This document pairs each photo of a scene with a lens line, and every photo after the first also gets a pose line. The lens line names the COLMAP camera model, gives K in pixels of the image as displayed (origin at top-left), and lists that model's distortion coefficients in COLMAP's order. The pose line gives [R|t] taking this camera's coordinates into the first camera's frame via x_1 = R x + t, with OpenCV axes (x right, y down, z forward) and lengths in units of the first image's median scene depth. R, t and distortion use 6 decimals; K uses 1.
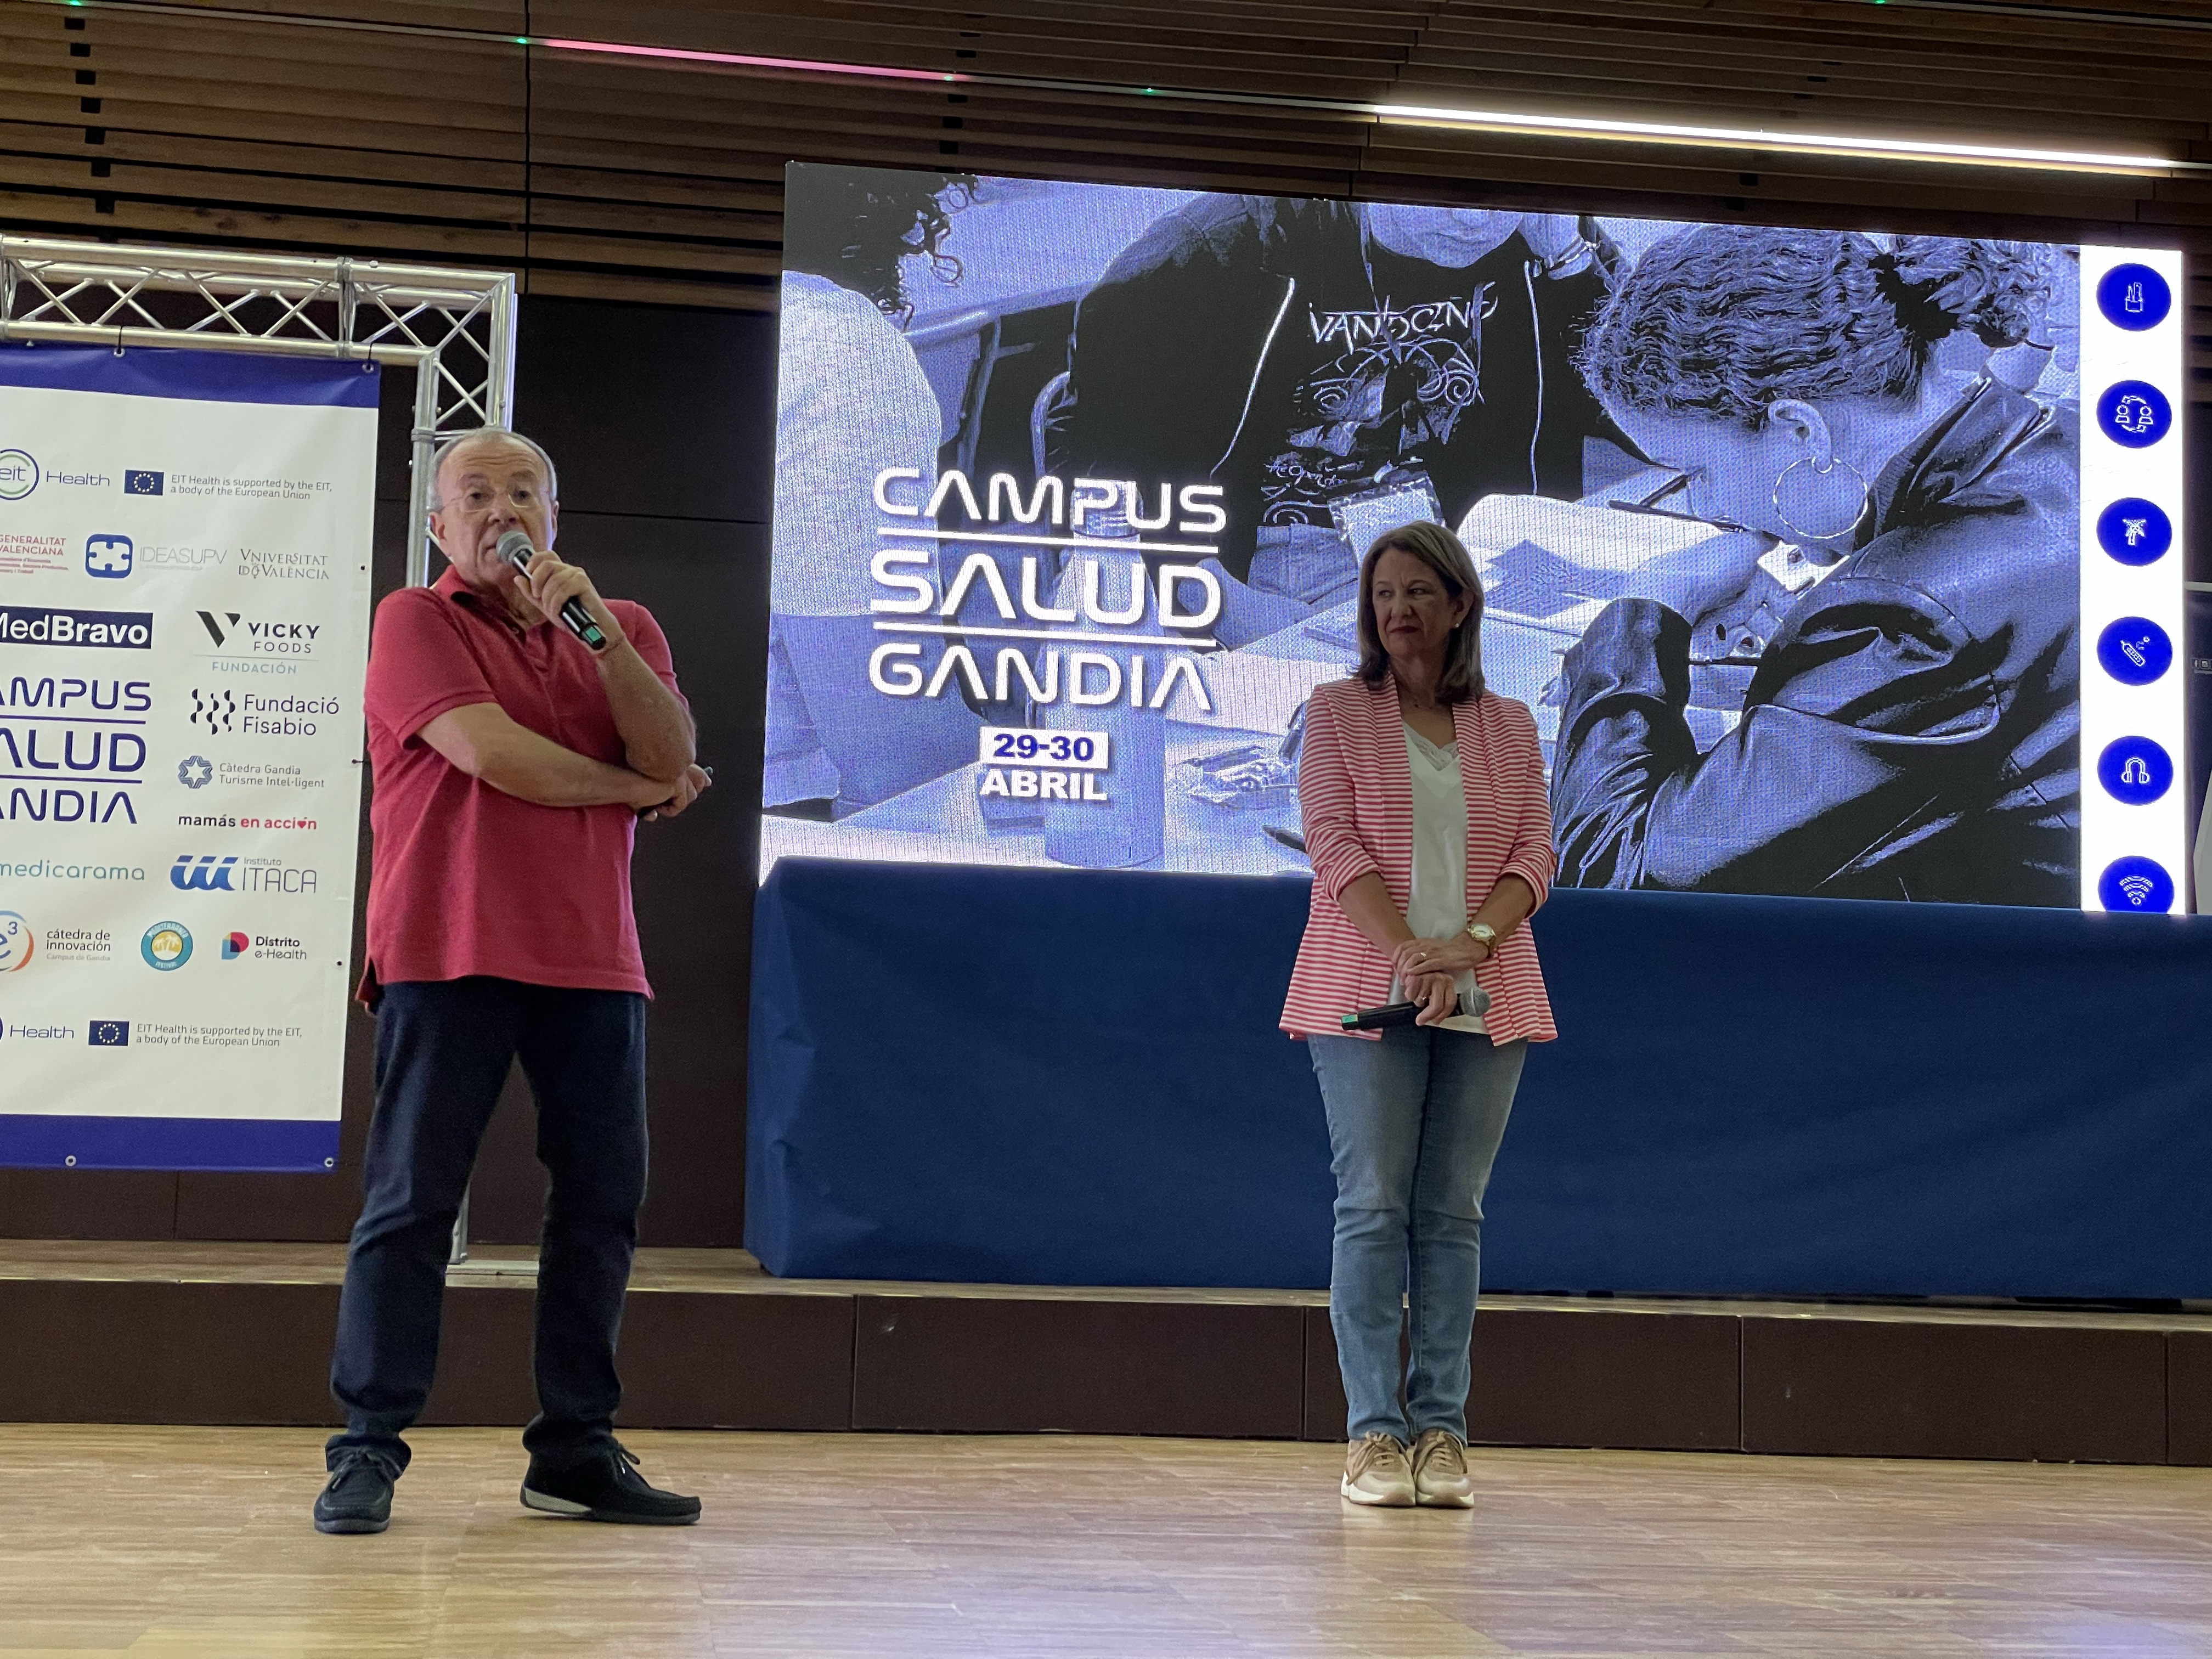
lens RADIAL K [[3264.8, 0, 1079.8], [0, 3264.8, 796.8], [0, 0, 1]] dist [0.125788, 0.000000]
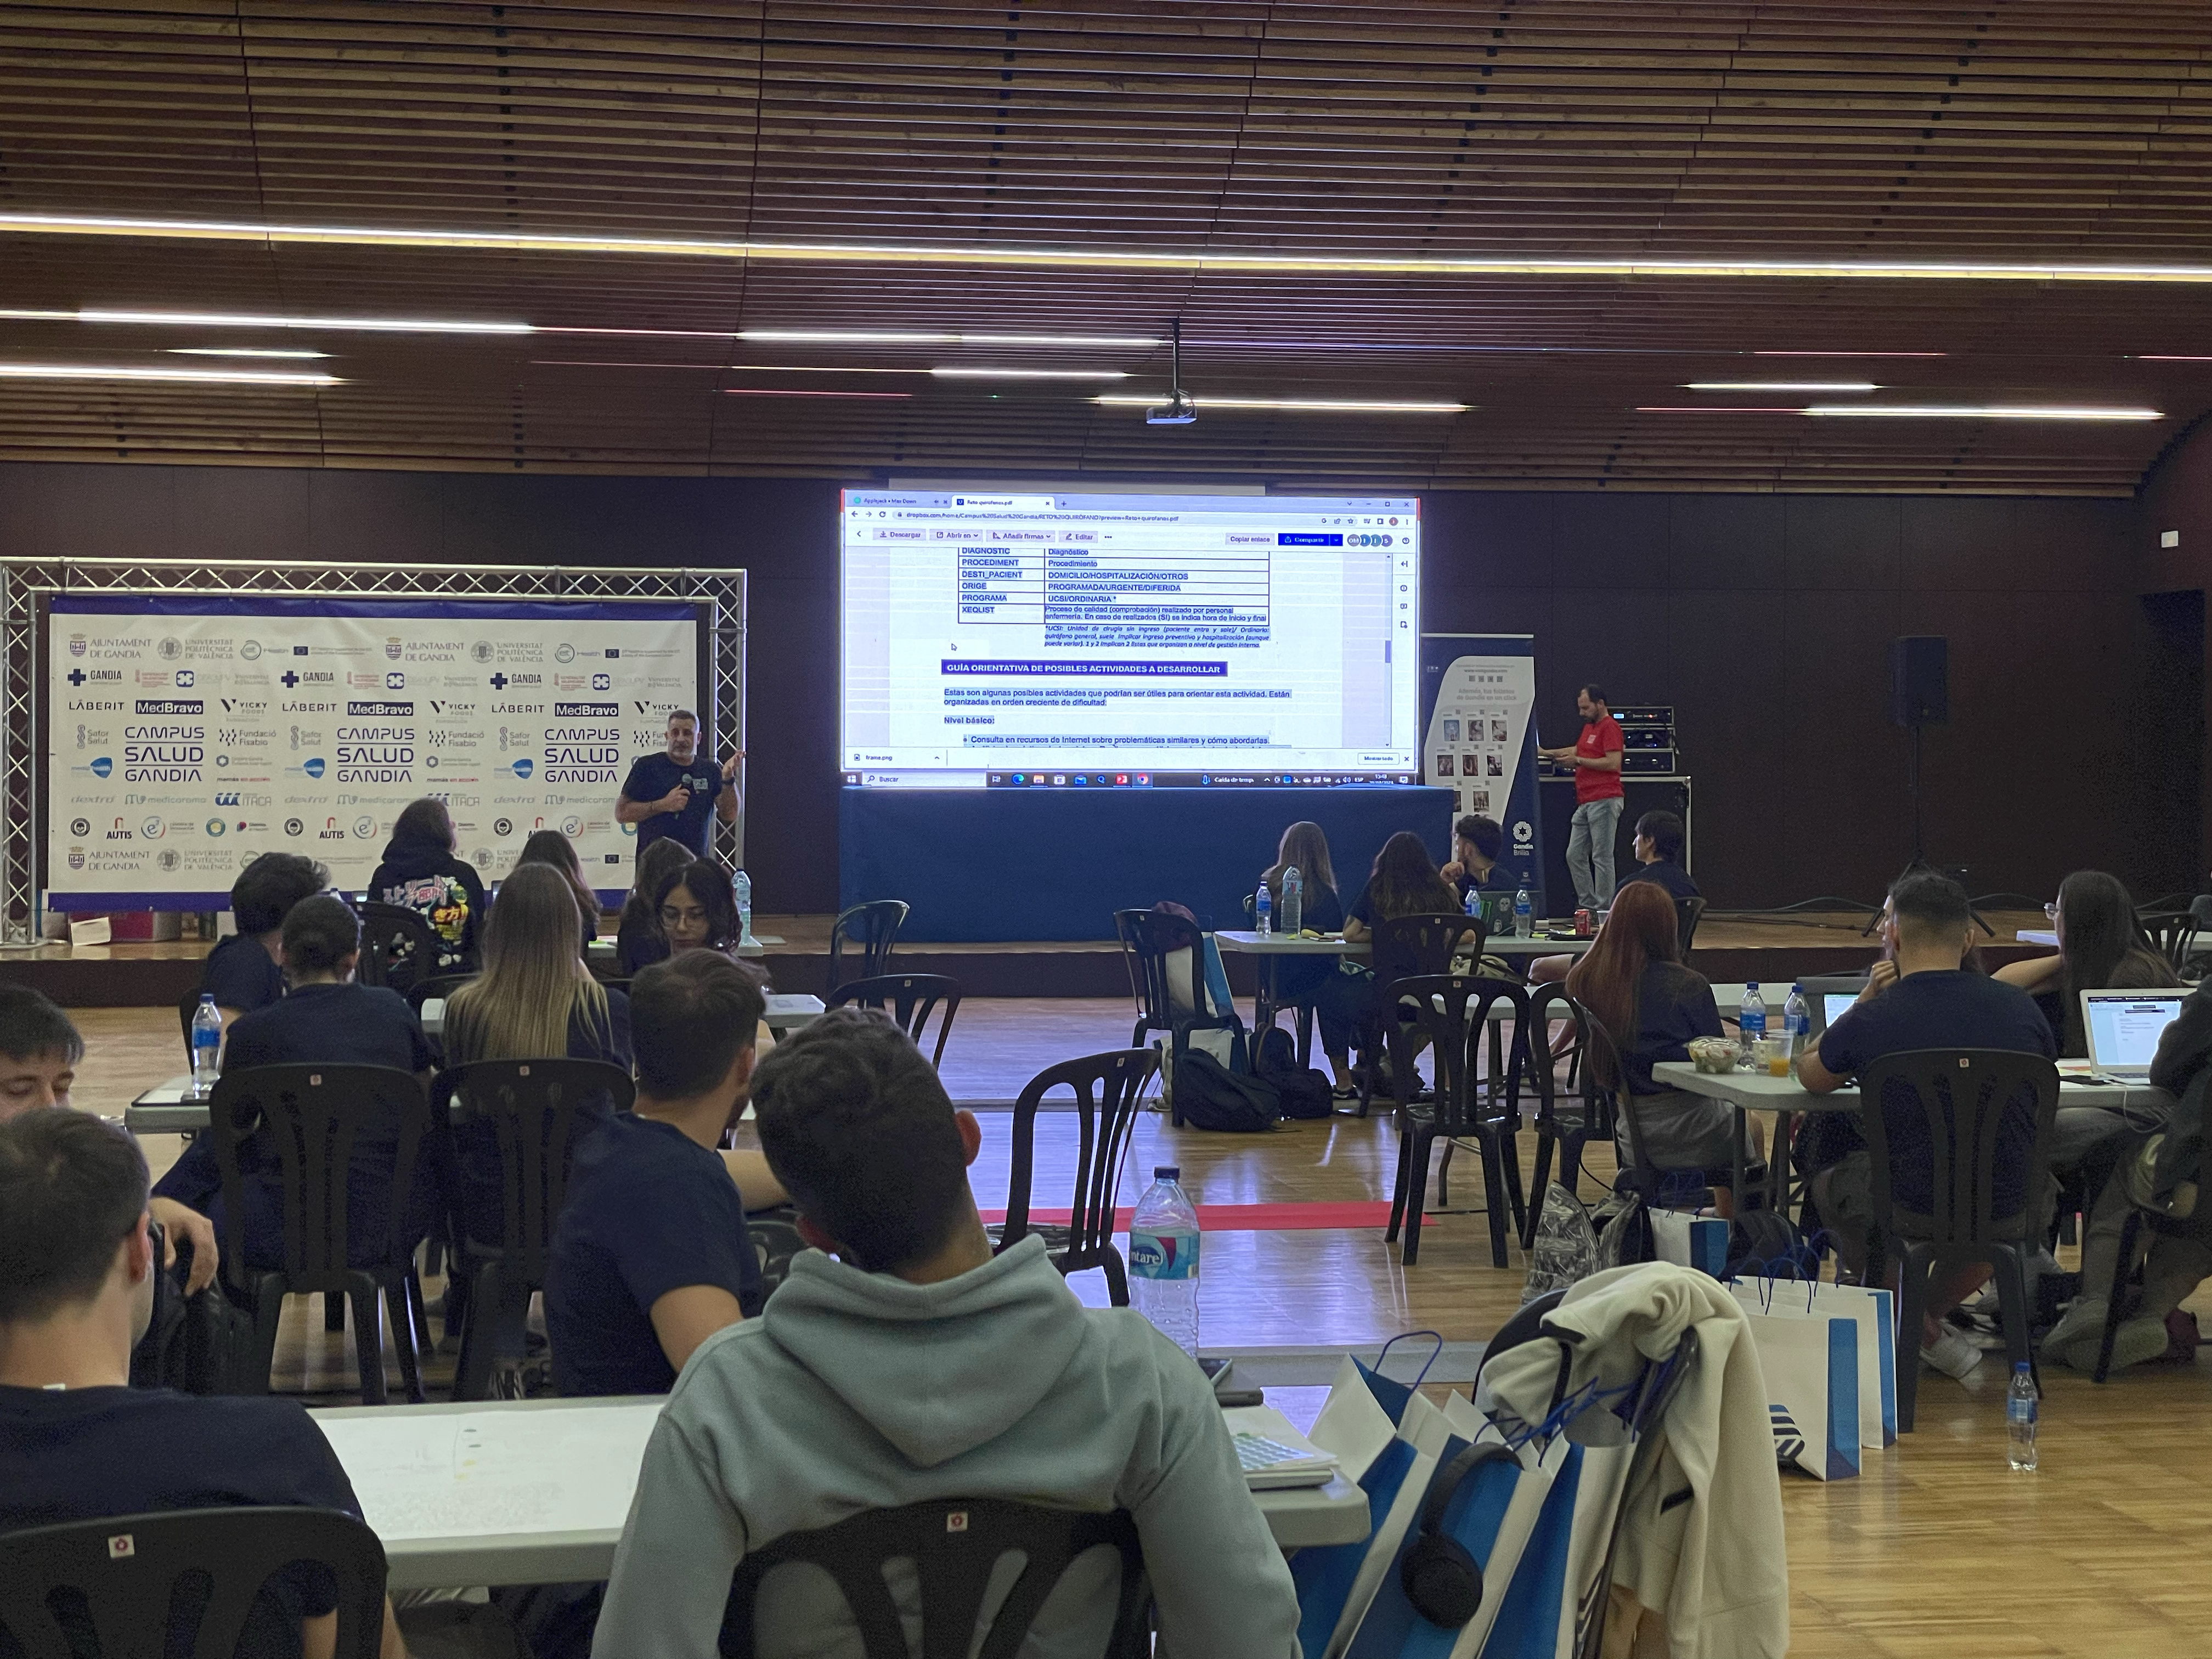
lens RADIAL K [[3299.9, 0, 1091.0], [0, 3299.9, 794.1], [0, 0, 1]] dist [0.146355, 0.000000]
pose [[0.999577, -0.025860, 0.013314, 0.059150], [0.023867, 0.990864, 0.132735, -0.295335], [-0.016625, -0.132361, 0.991062, -1.509149]]
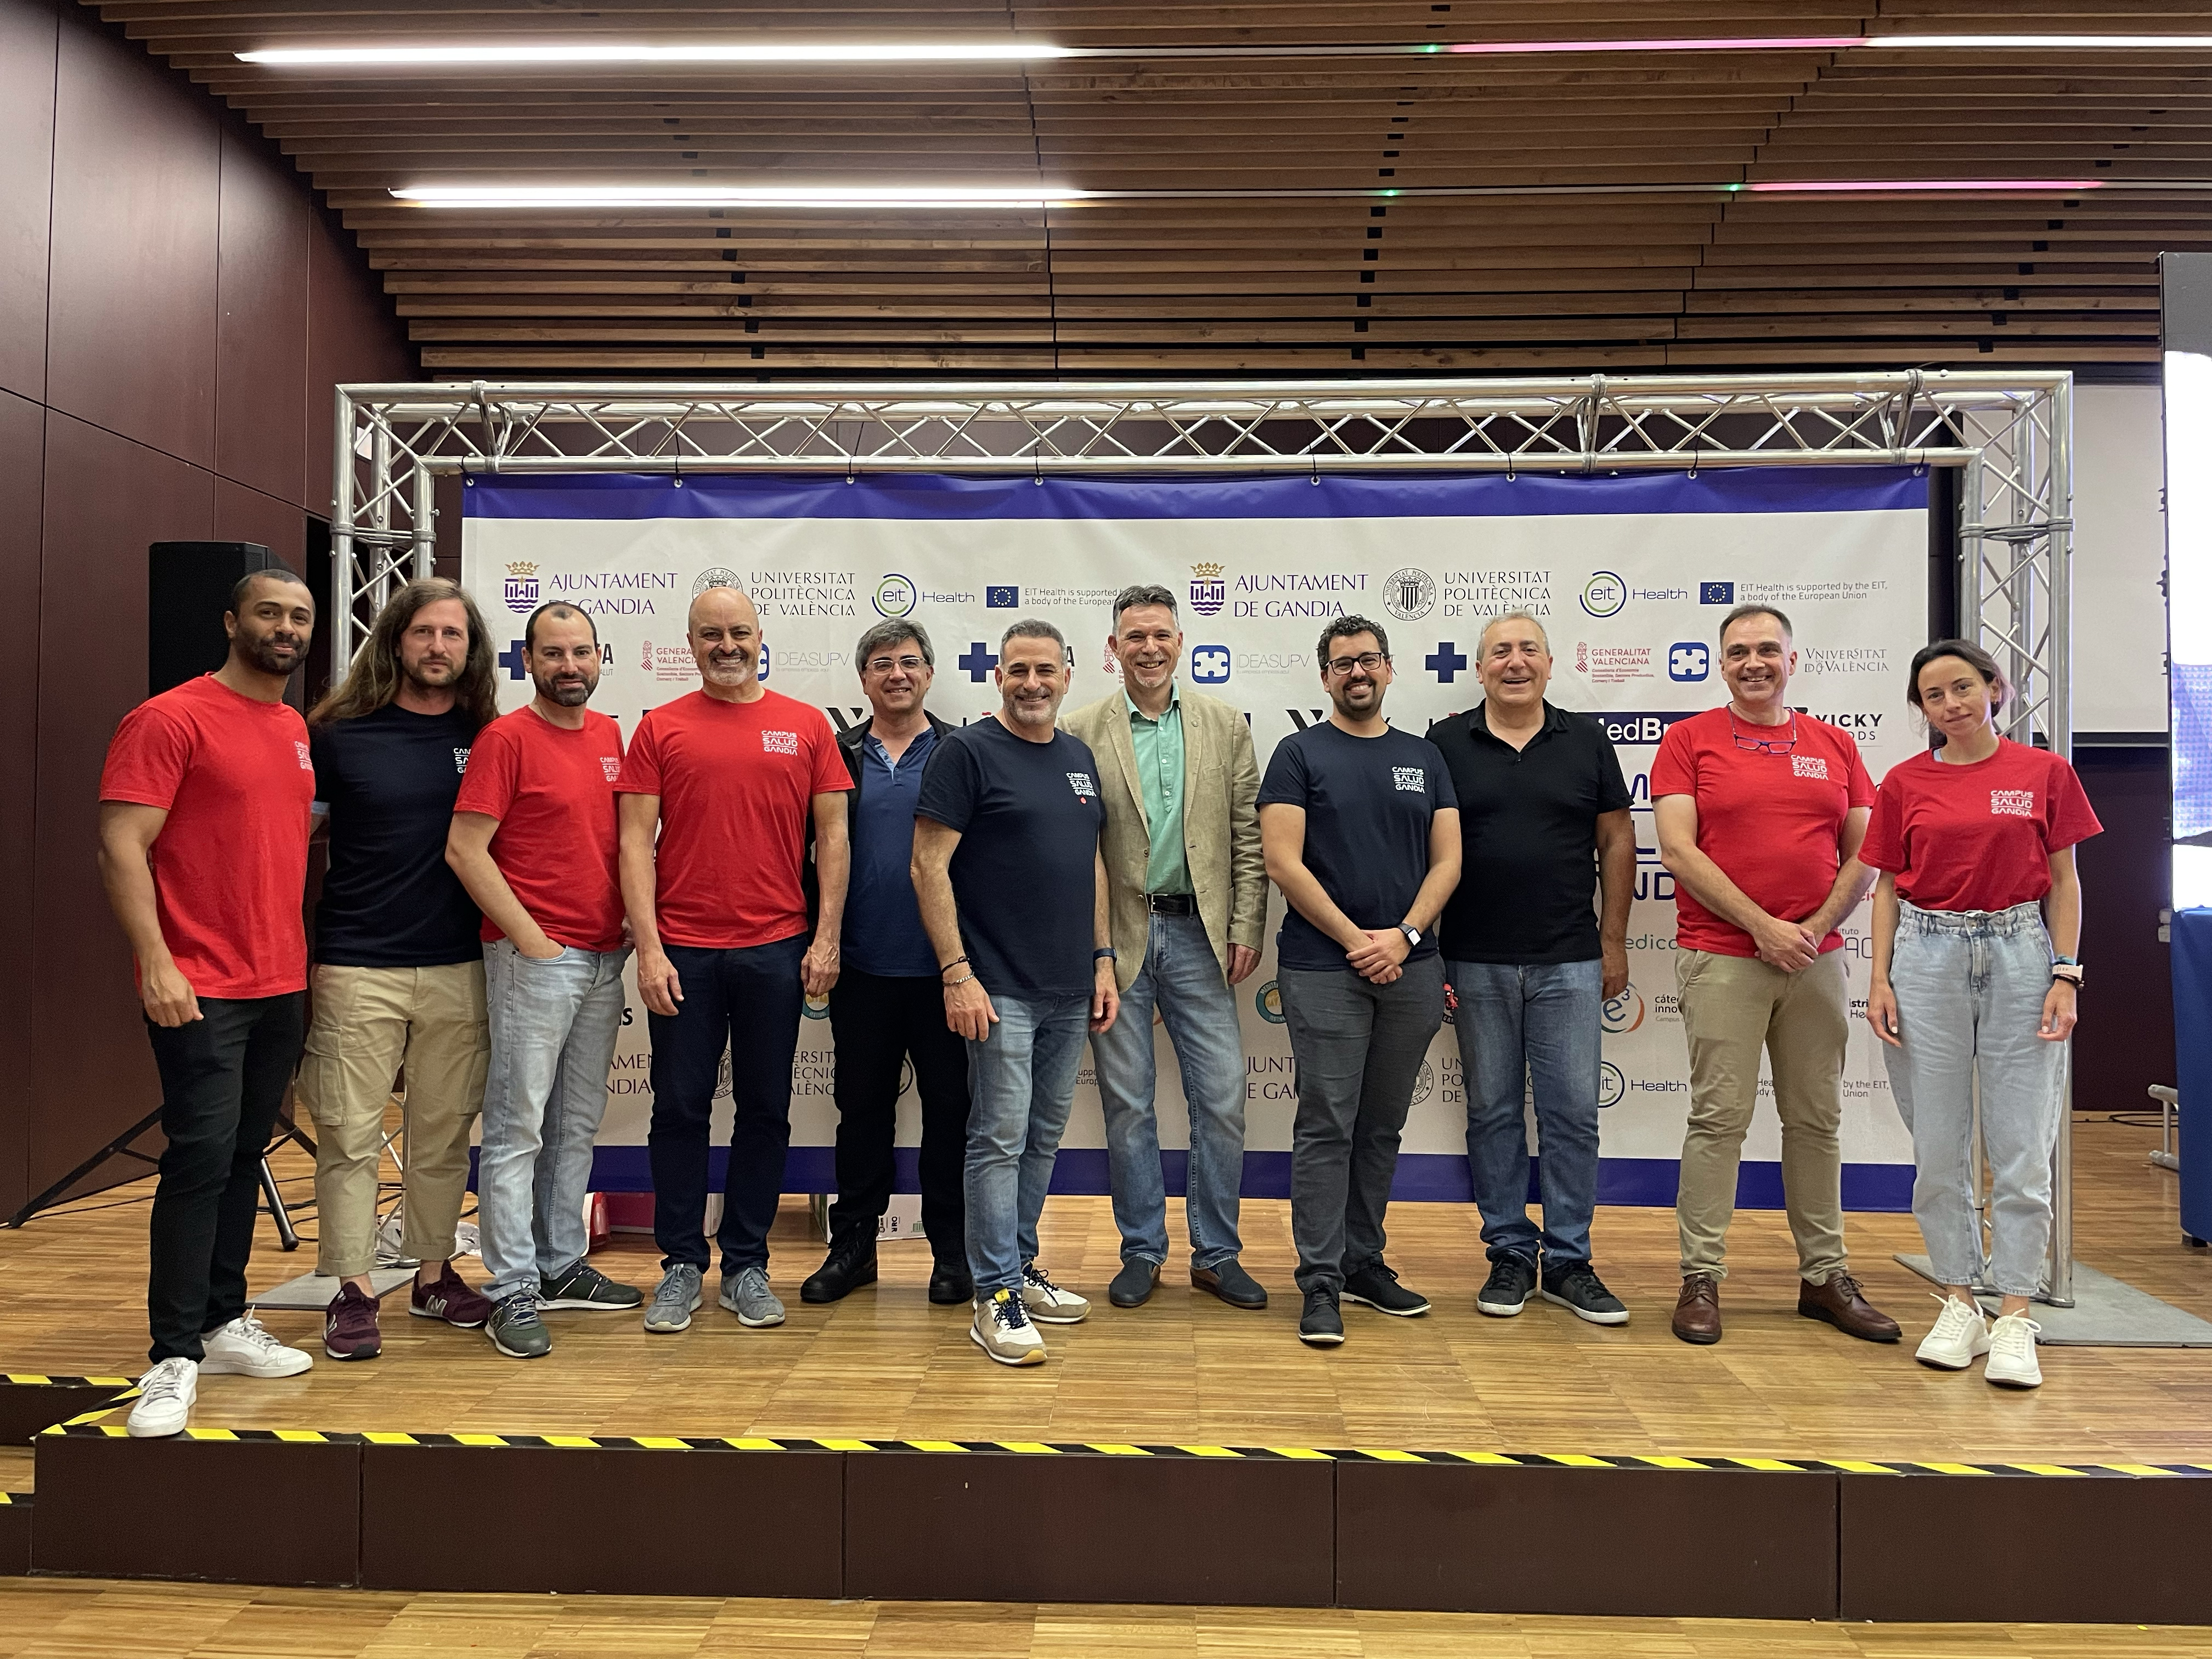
lens RADIAL K [[1657.0, 0, 1102.4], [0, 1657.0, 825.6], [0, 0, 1]] dist [0.087056, -0.114940]
pose [[0.982459, -0.023956, -0.184936, -0.345079], [0.043322, 0.993902, 0.101399, -0.074757], [0.181379, -0.107632, 0.977506, 0.360673]]
